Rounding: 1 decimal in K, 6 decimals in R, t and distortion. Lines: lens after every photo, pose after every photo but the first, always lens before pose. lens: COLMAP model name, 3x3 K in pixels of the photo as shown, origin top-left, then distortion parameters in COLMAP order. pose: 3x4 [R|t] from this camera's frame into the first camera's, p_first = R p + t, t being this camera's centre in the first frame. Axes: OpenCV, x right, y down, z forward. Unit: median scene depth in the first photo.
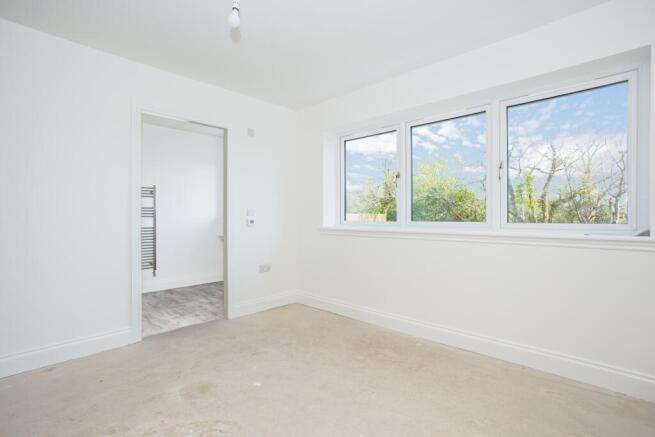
lens RADIAL K [[316.0, 0, 326.2], [0, 316.0, 220.0], [0, 0, 1]] dist [-0.000043, 0.001684]
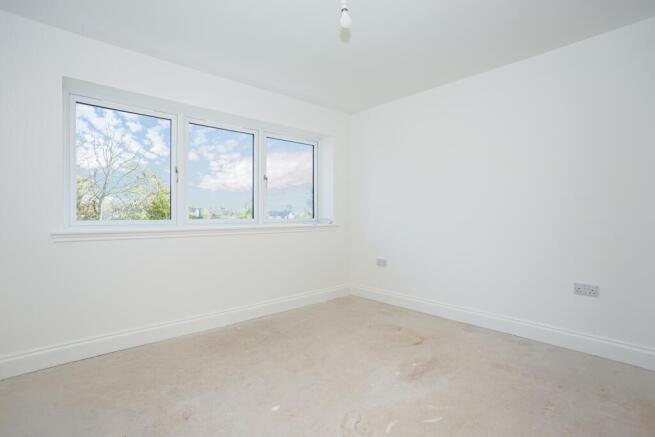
lens RADIAL K [[316.0, 0, 322.7], [0, 316.0, 215.9], [0, 0, 1]] dist [-0.000043, 0.001684]
pose [[0.082992, 0.005771, 0.996534, -0.665403], [0.004183, 0.999972, -0.006139, 0.001757], [-0.996541, 0.004678, 0.082965, 0.499231]]
